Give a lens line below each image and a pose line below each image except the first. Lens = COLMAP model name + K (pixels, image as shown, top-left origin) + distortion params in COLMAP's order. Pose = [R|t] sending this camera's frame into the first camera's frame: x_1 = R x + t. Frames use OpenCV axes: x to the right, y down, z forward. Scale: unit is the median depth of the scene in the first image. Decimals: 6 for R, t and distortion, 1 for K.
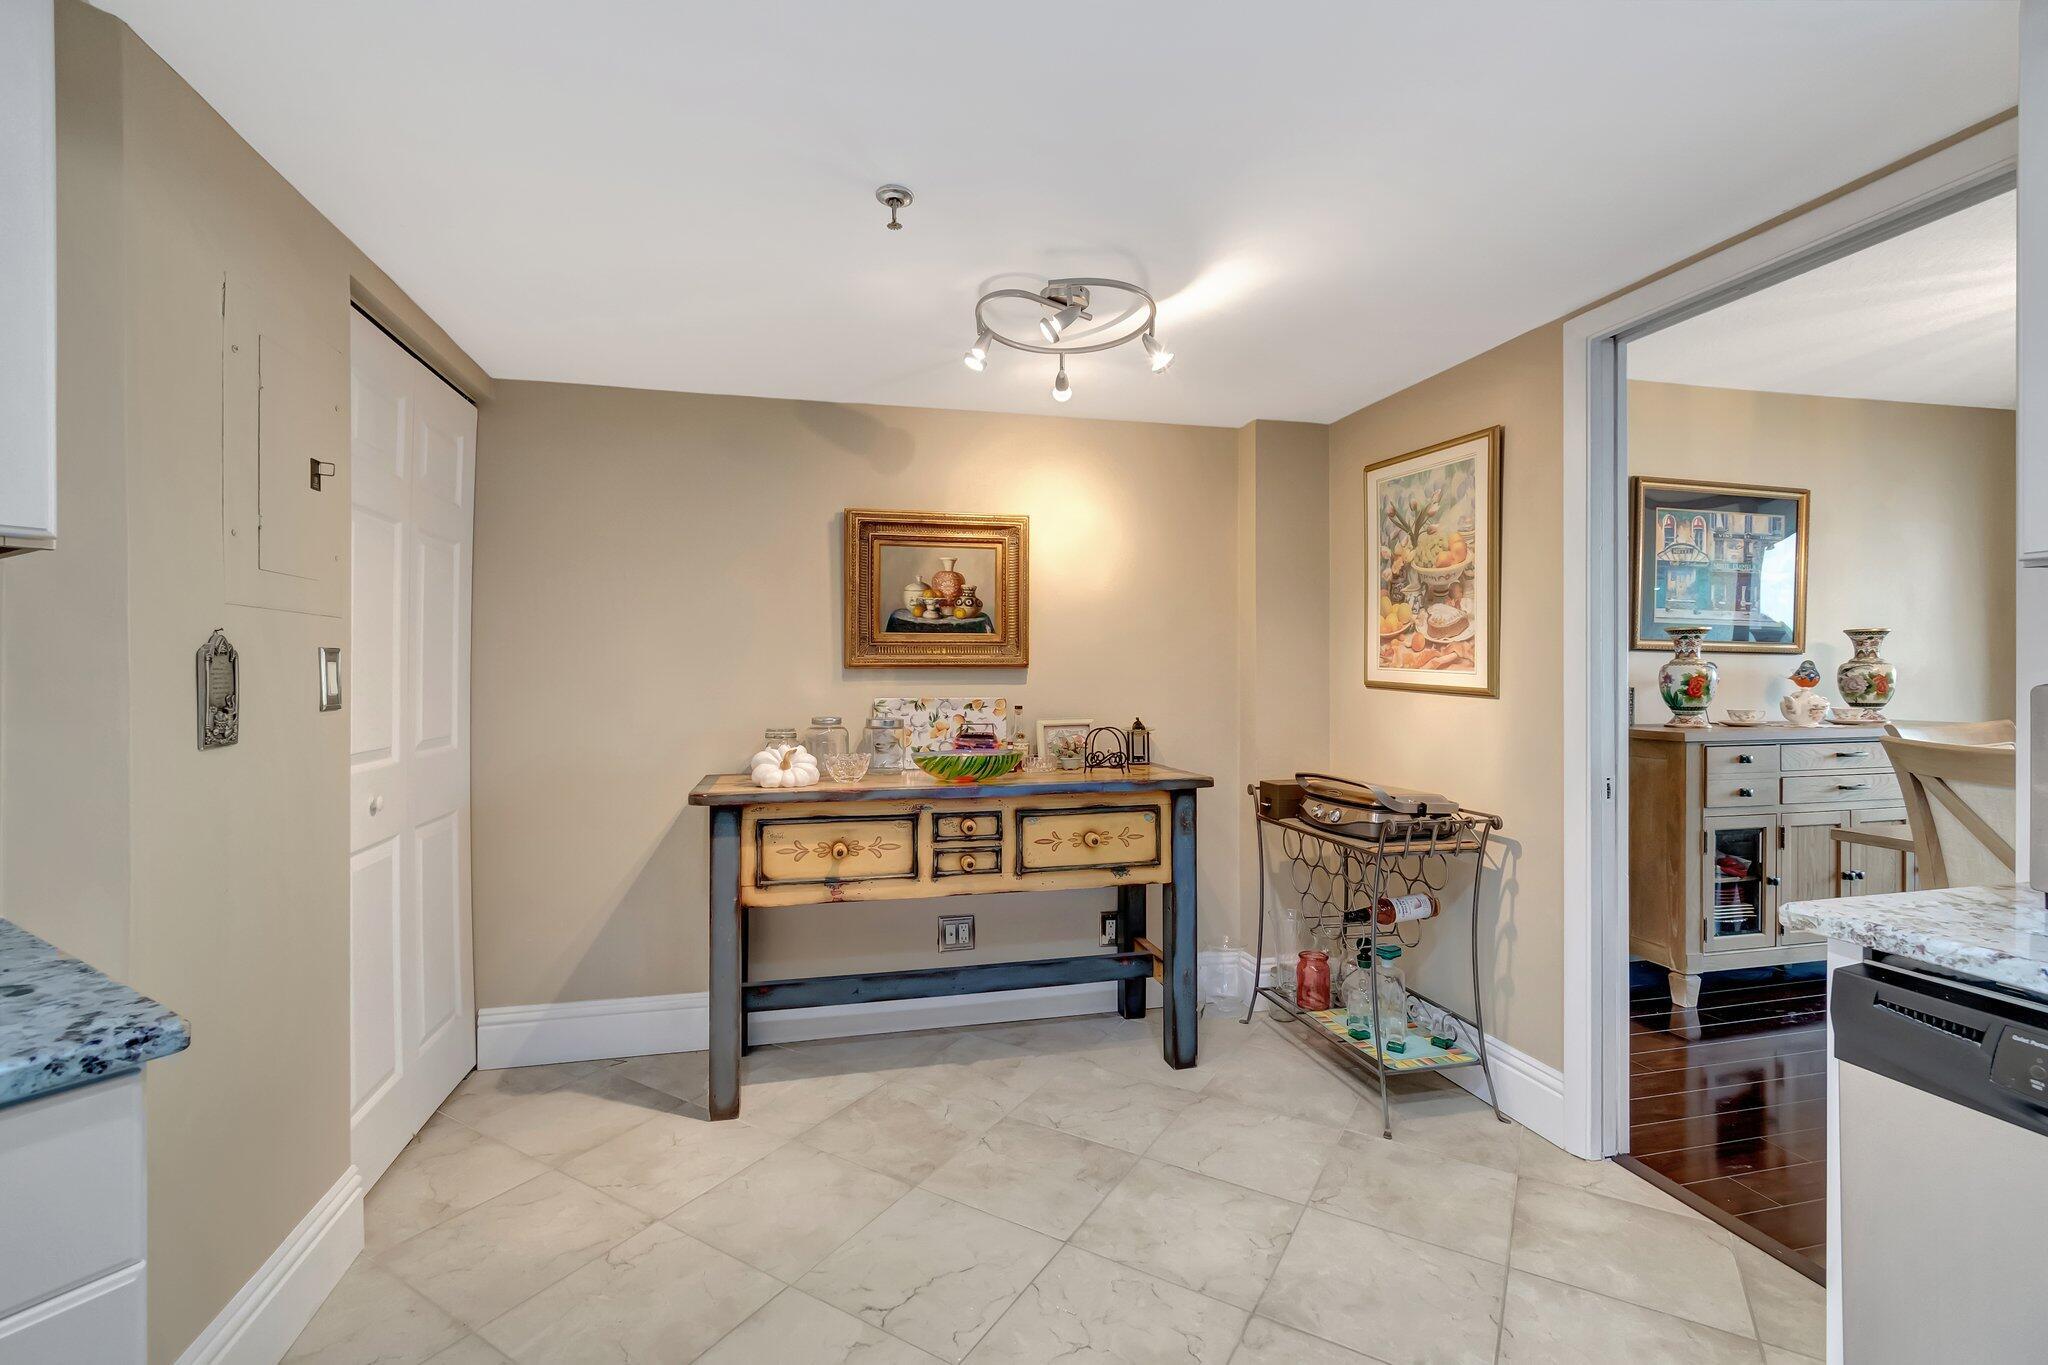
lens RADIAL K [[904.2, 0, 1006.9], [0, 904.2, 673.2], [0, 0, 1]] dist [0.001766, 0.000057]
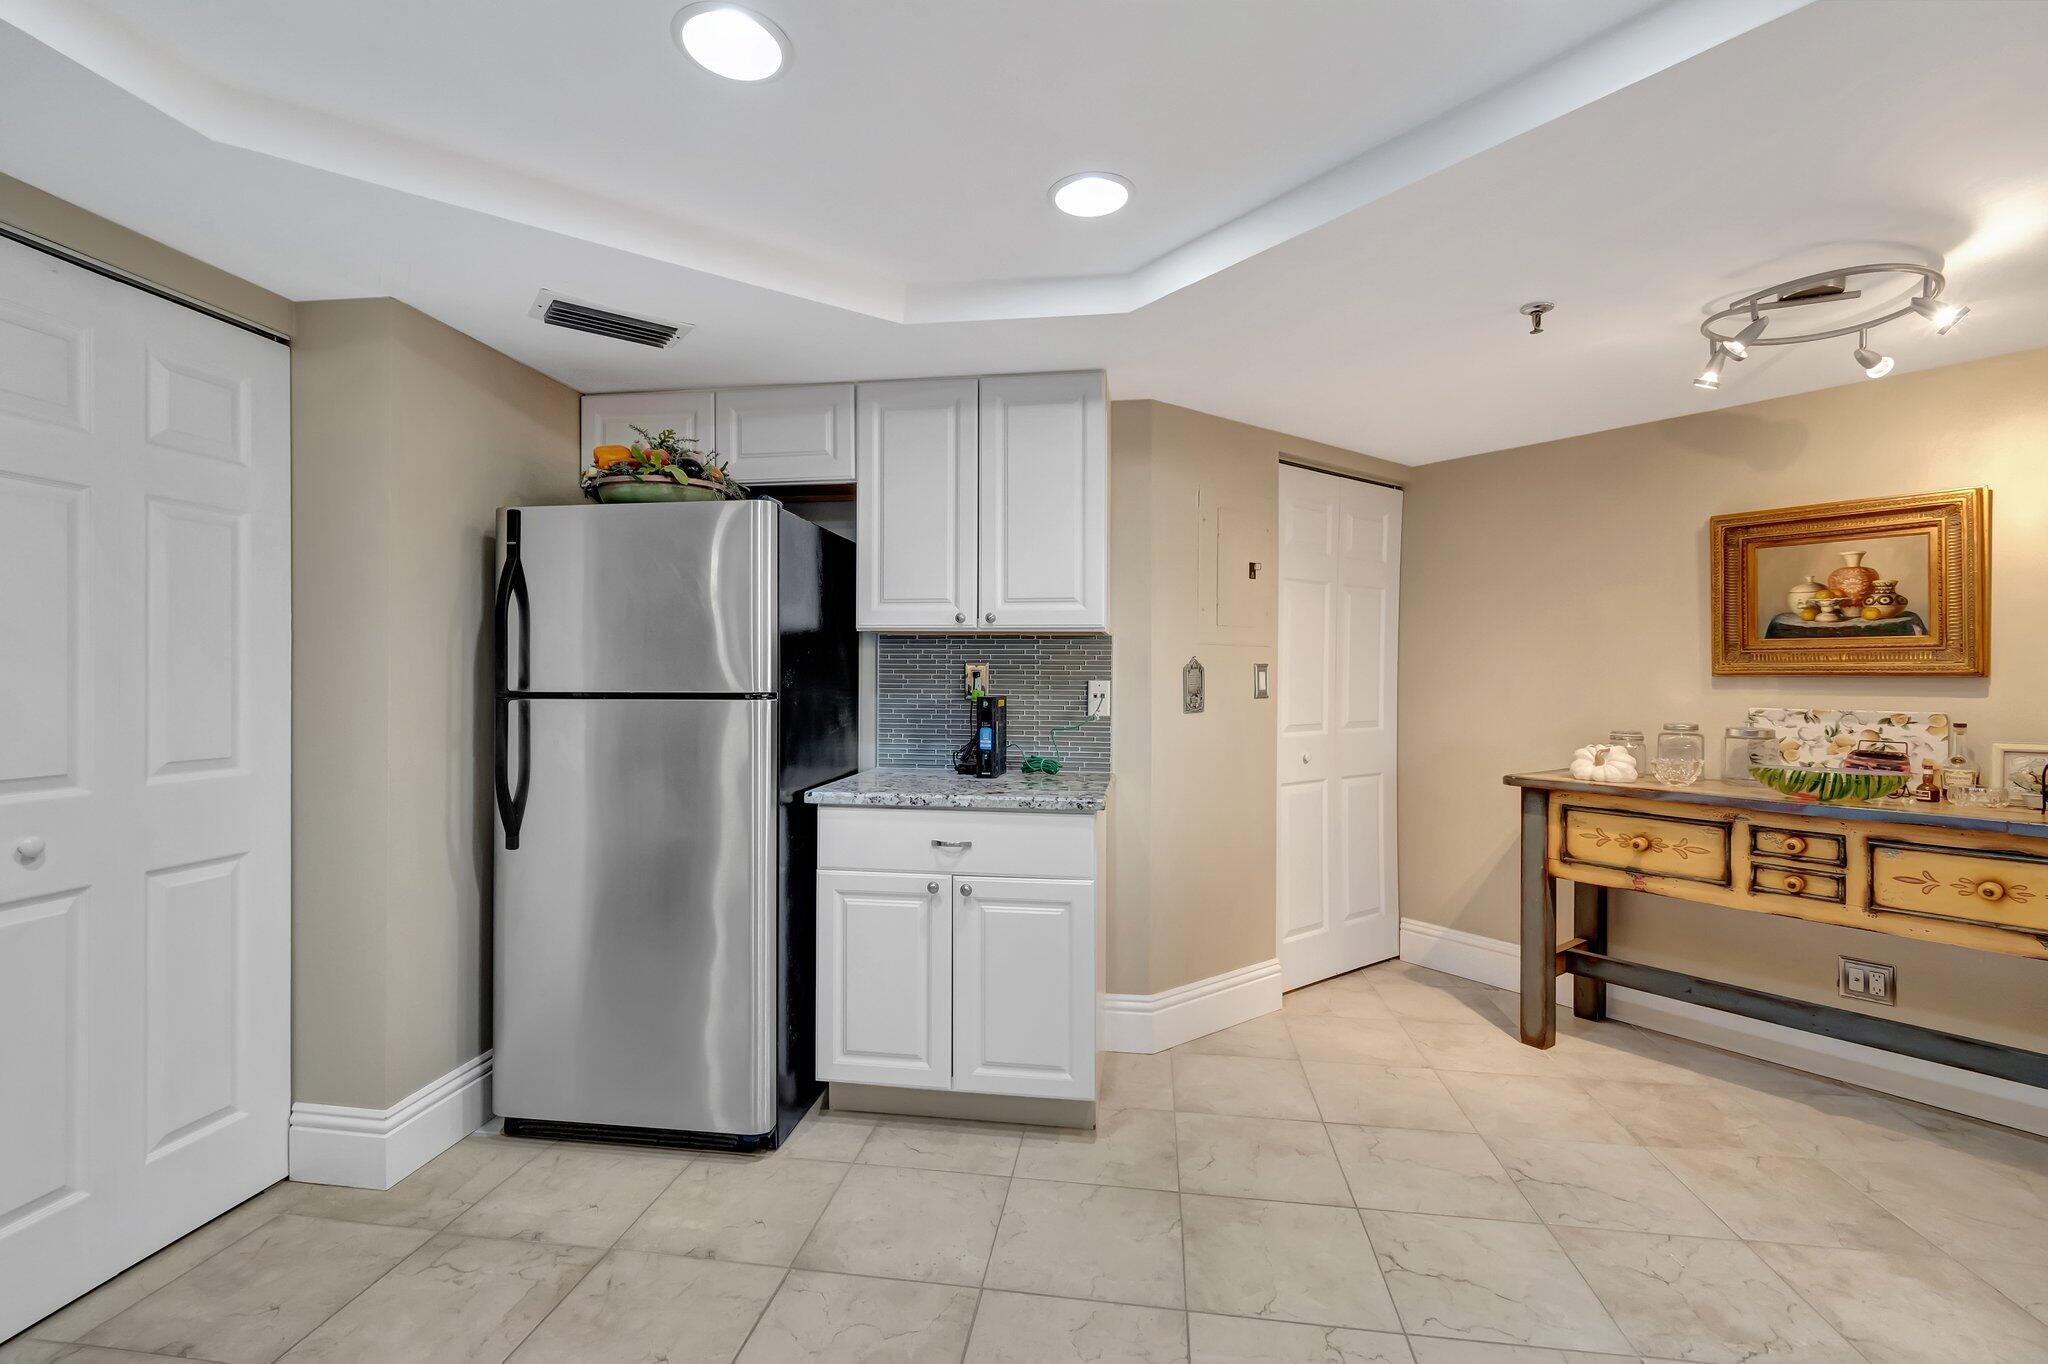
lens RADIAL K [[904.2, 0, 1006.9], [0, 904.2, 672.7], [0, 0, 1]] dist [0.001766, 0.000057]
pose [[0.389650, 0.001103, -0.920962, 0.493183], [-0.006835, 0.999975, -0.001694, -0.002705], [0.920938, 0.006955, 0.389648, -0.120940]]
